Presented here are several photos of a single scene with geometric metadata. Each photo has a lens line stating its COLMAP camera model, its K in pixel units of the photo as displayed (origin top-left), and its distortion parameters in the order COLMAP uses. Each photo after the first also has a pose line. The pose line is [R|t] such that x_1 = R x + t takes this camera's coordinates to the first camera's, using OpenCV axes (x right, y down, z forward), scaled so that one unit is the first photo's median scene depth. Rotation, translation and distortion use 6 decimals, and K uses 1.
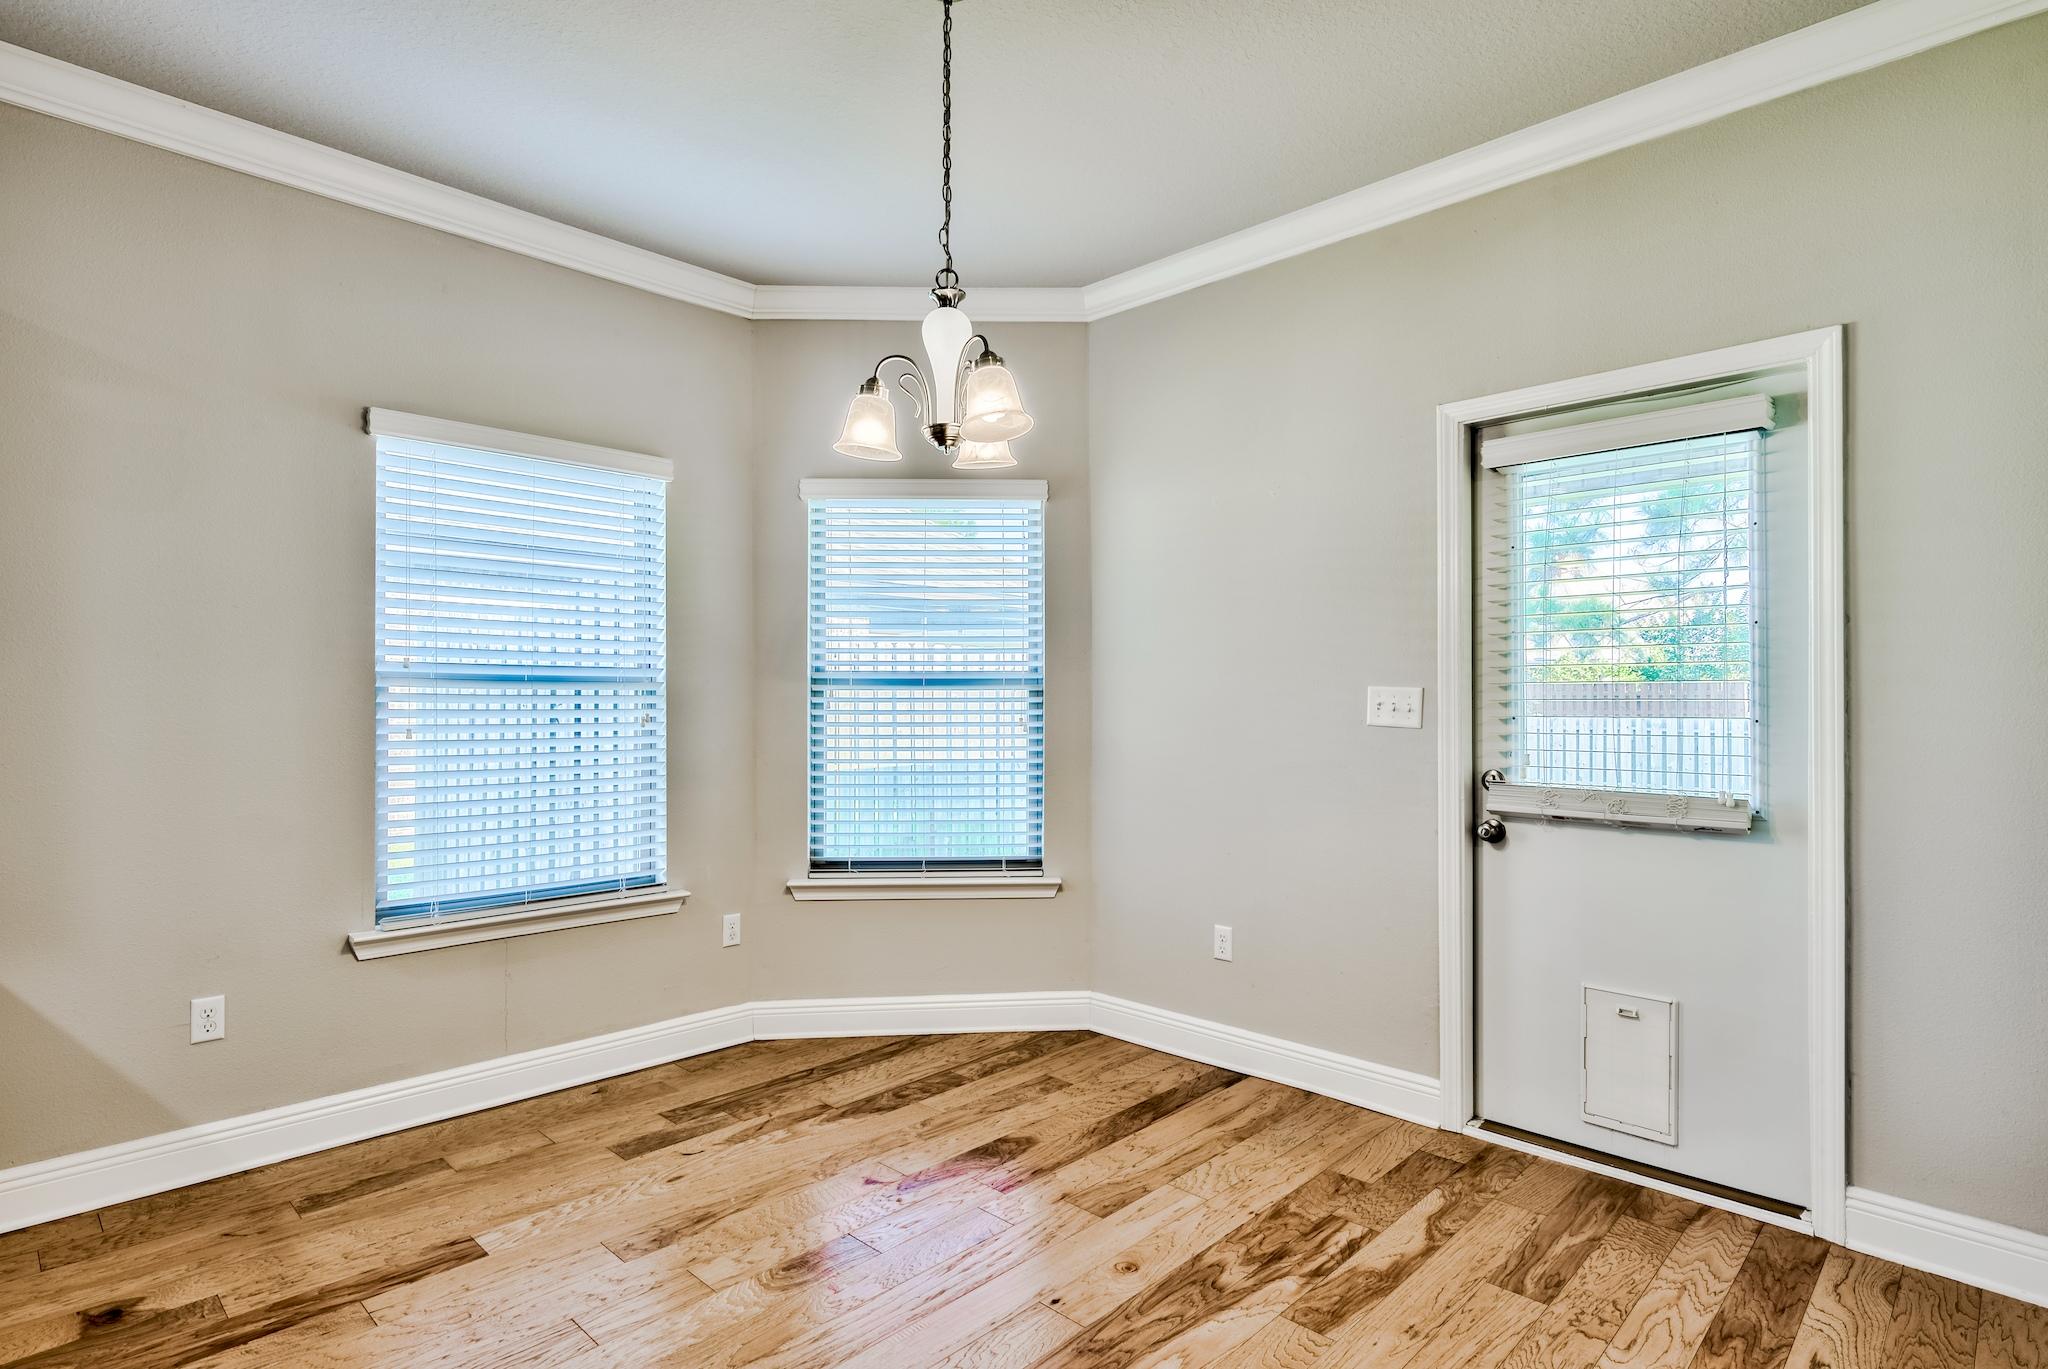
lens RADIAL K [[1011.4, 0, 1032.0], [0, 1011.4, 687.9], [0, 0, 1]] dist [-0.007741, 0.001005]
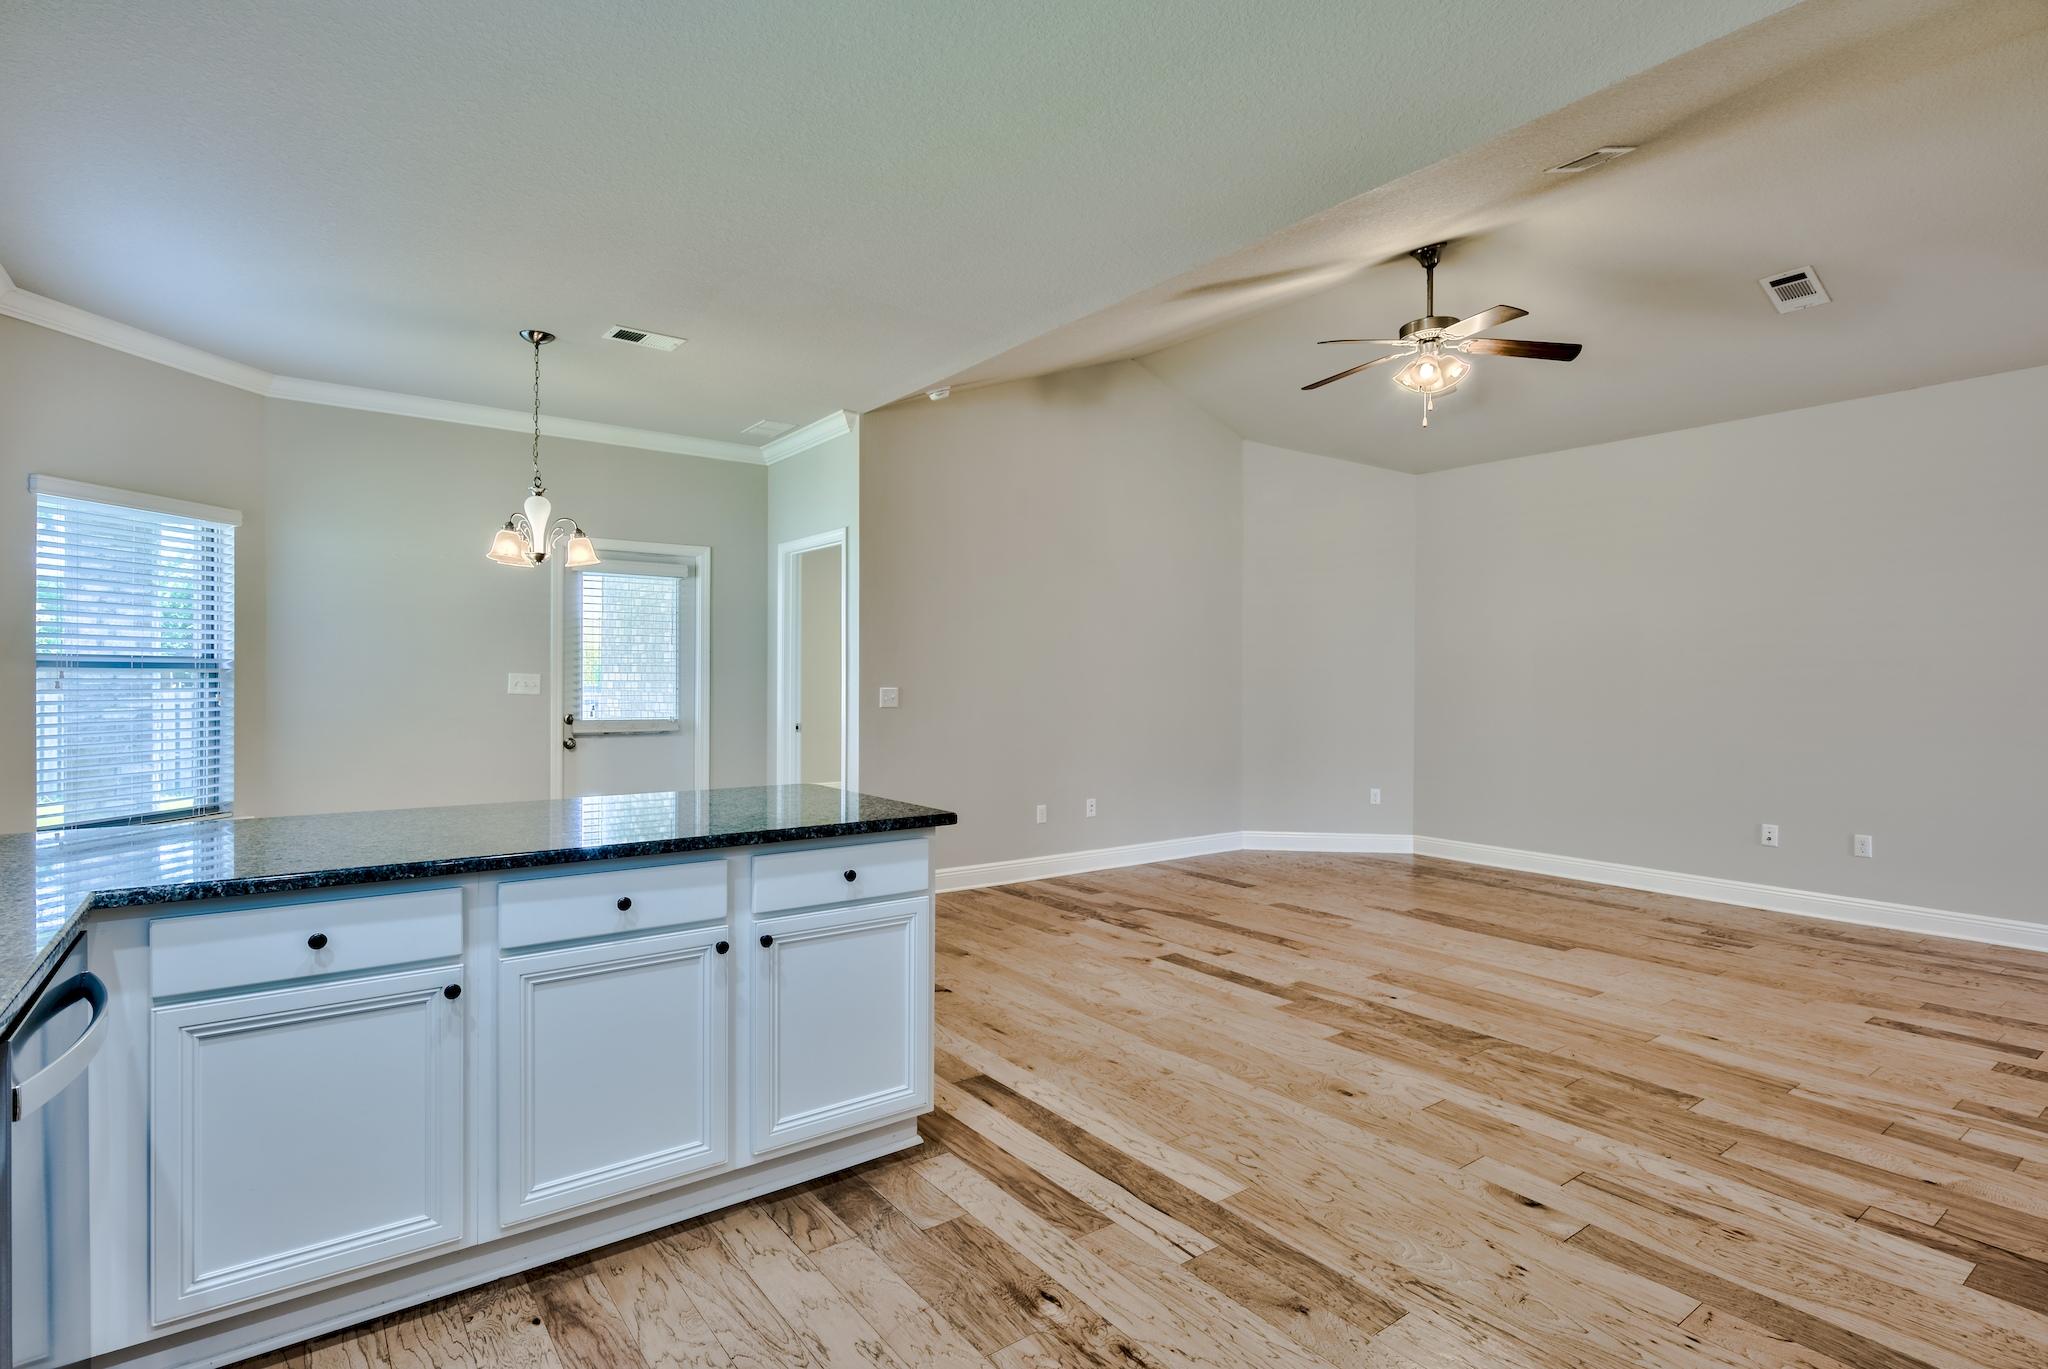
lens RADIAL K [[1011.4, 0, 1037.2], [0, 1011.4, 683.9], [0, 0, 1]] dist [-0.007741, 0.001005]
pose [[0.167638, -0.006375, 0.985828, -1.403147], [-0.020966, 0.999730, 0.010030, -0.022054], [-0.985626, -0.022350, 0.167459, -0.273633]]
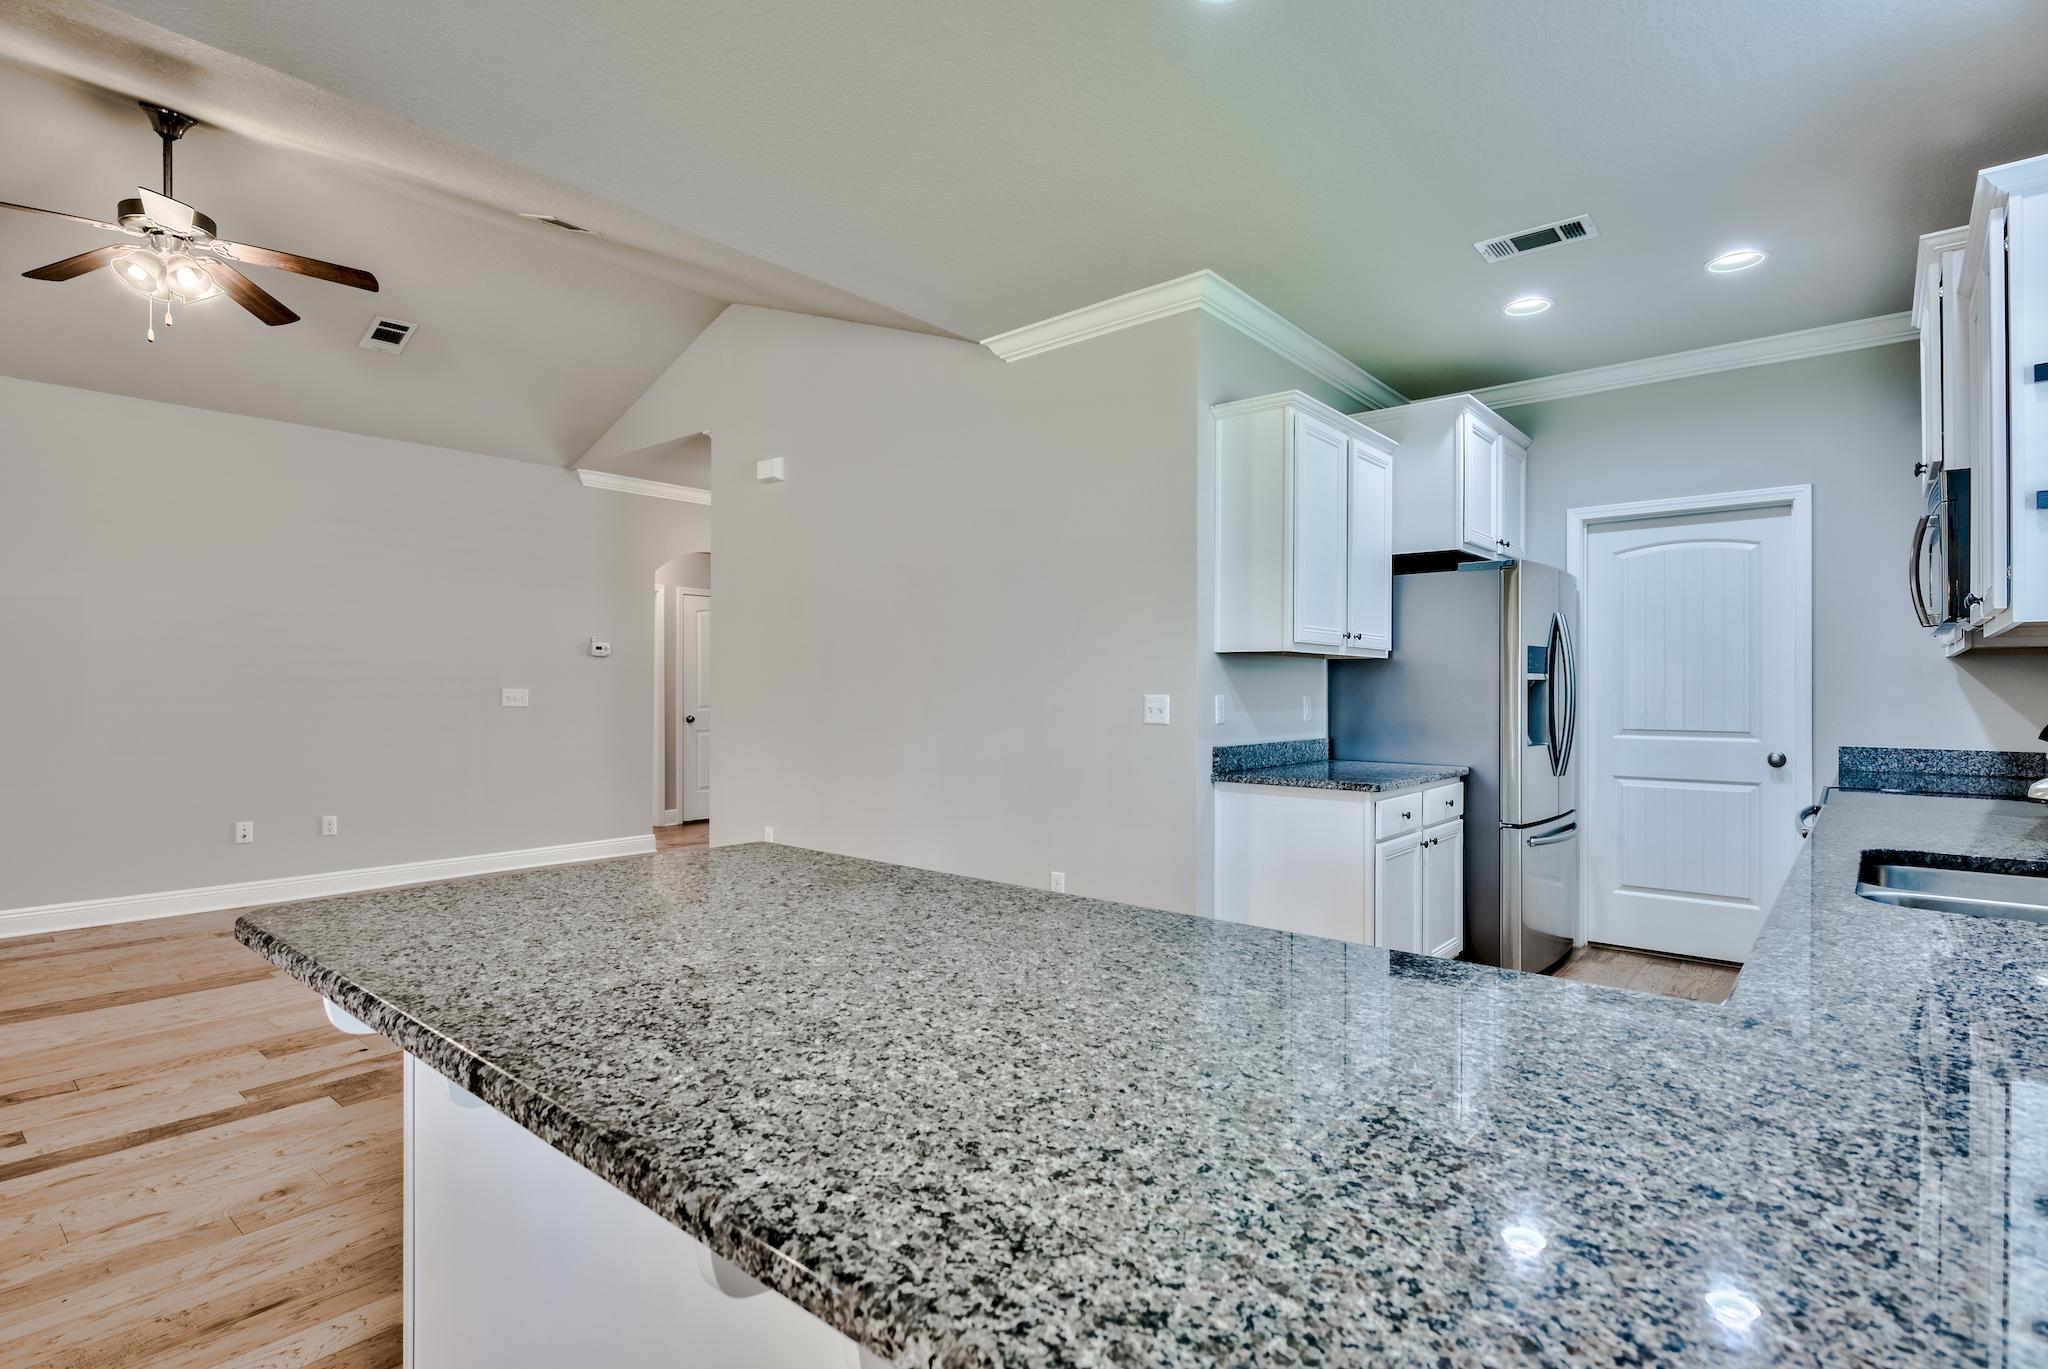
lens RADIAL K [[1011.4, 0, 1006.3], [0, 1011.4, 673.4], [0, 0, 1]] dist [-0.007741, 0.001005]
pose [[-0.998852, -0.006628, -0.047441, -0.667551], [-0.004998, 0.999396, -0.034393, 0.006832], [0.047640, -0.034116, -0.998282, 0.674159]]
